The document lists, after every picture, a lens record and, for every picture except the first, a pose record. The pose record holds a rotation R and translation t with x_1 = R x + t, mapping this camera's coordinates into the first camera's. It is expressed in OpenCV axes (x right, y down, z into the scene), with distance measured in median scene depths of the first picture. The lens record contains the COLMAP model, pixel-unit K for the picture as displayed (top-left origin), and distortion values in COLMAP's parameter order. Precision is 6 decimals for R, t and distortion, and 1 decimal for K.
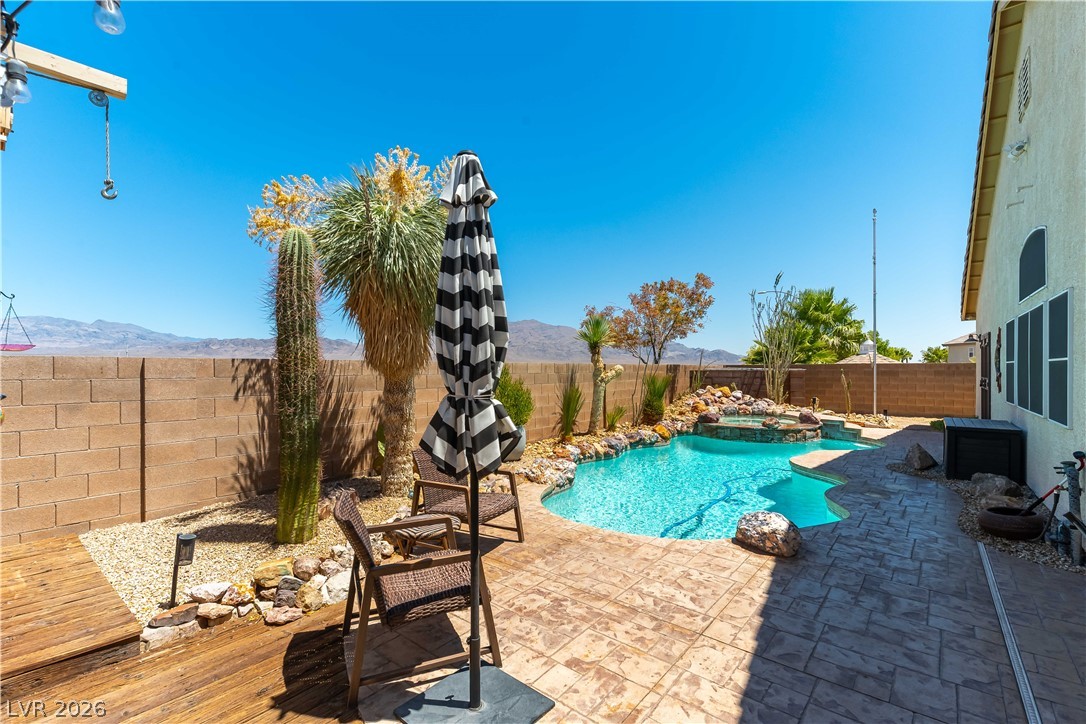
lens RADIAL K [[492.1, 0, 548.9], [0, 492.1, 364.0], [0, 0, 1]] dist [-0.001717, -0.000708]
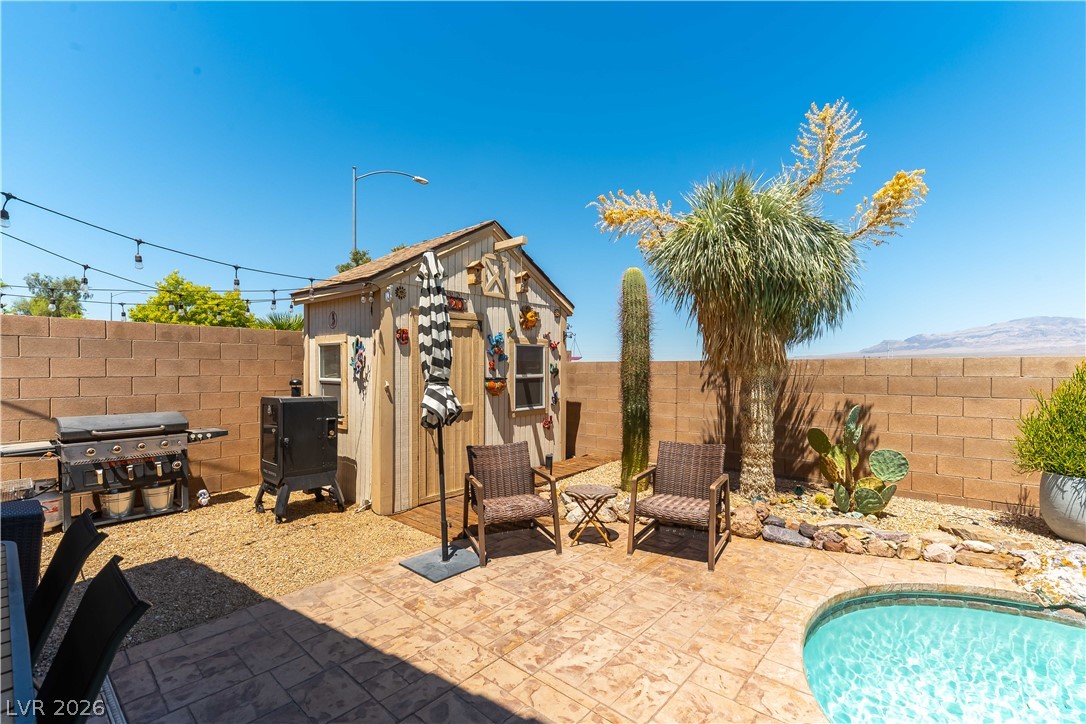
lens RADIAL K [[492.1, 0, 547.5], [0, 492.1, 367.6], [0, 0, 1]] dist [-0.001717, -0.000708]
pose [[-0.060558, 0.003972, -0.998157, 0.707724], [0.004272, 0.999984, 0.003720, 0.002100], [0.998156, -0.004039, -0.060574, 0.664175]]
